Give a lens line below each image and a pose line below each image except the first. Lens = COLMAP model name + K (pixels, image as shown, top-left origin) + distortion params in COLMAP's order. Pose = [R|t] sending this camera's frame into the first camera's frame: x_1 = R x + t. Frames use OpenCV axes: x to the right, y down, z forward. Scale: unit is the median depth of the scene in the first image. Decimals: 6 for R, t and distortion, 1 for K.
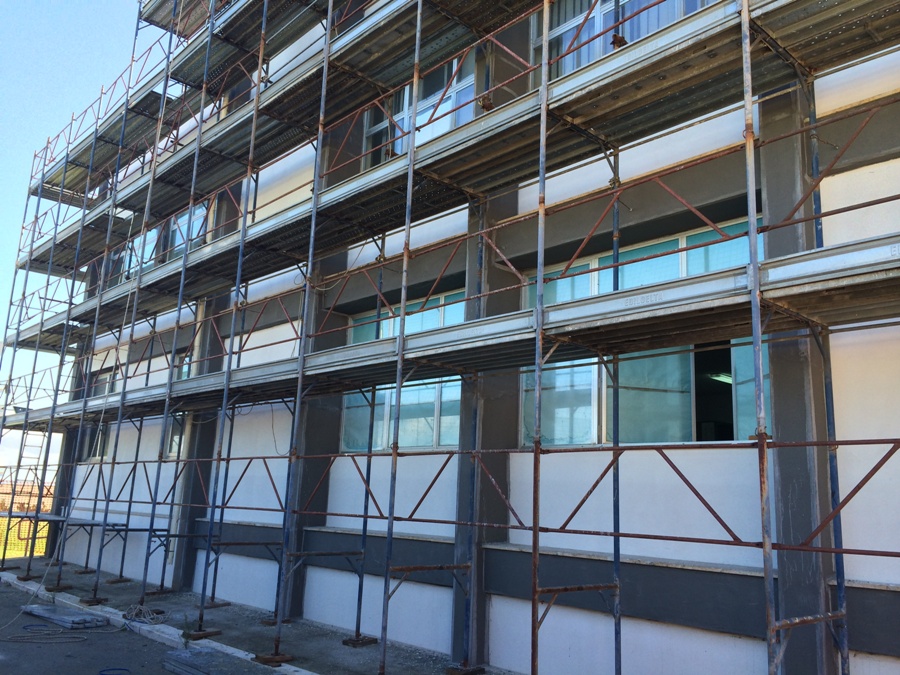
lens RADIAL K [[758.0, 0, 450.0], [0, 758.0, 337.5], [0, 0, 1]] dist [-0.003569, -0.006564]
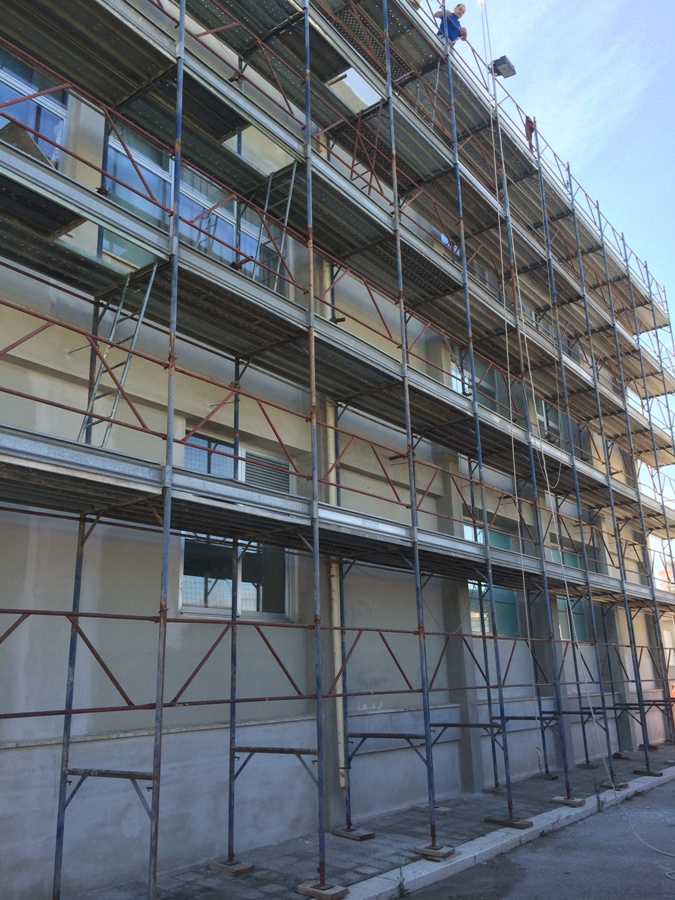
lens RADIAL K [[782.9, 0, 337.6], [0, 782.9, 412.2], [0, 0, 1]] dist [0.012099, 0.005649]
pose [[-0.177926, 0.275383, 0.944726, -1.009673], [-0.188365, 0.932760, -0.307371, 0.185833], [-0.965847, -0.232643, -0.114090, 1.066149]]
